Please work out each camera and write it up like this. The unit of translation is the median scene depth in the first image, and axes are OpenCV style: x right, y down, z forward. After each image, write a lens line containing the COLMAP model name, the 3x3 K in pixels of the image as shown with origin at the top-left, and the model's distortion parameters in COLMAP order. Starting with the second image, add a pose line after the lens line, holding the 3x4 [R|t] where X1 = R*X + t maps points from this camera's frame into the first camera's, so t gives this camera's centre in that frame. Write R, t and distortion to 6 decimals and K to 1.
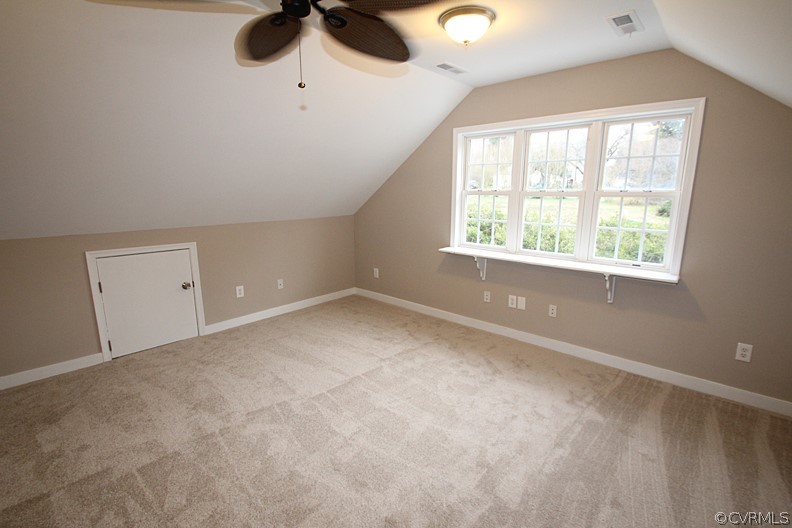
lens RADIAL K [[368.8, 0, 403.8], [0, 368.8, 266.4], [0, 0, 1]] dist [0.003086, -0.011382]
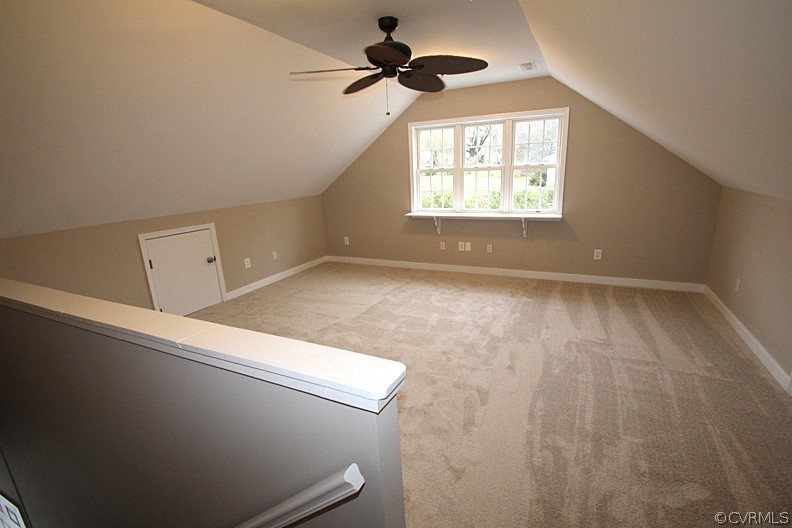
lens RADIAL K [[368.8, 0, 406.6], [0, 368.8, 268.6], [0, 0, 1]] dist [0.003086, -0.011382]
pose [[0.956925, -0.114514, 0.266797, -0.320499], [0.099608, 0.992646, 0.068796, 0.064734], [-0.272713, -0.039258, 0.961294, -0.339839]]
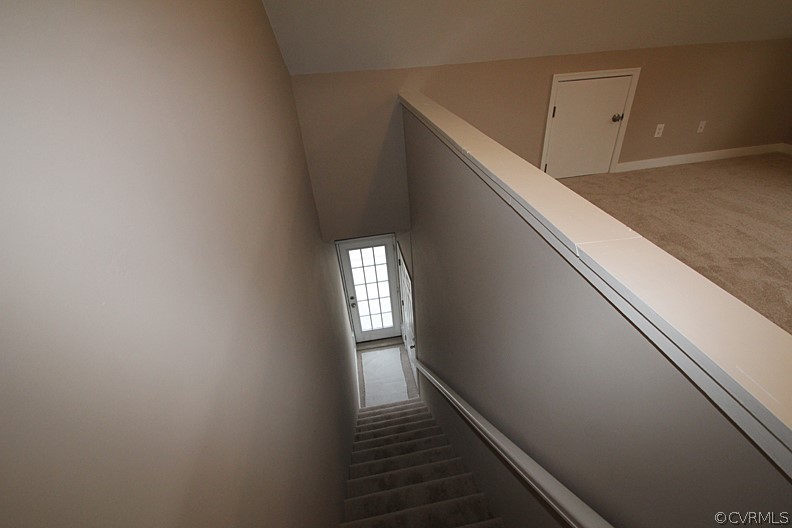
lens RADIAL K [[368.8, 0, 404.3], [0, 368.8, 266.4], [0, 0, 1]] dist [0.003086, -0.011382]
pose [[0.785892, 0.293131, -0.544471, -0.407198], [-0.064922, 0.914749, 0.398771, 0.062691], [0.614947, -0.278043, 0.737925, -0.178611]]
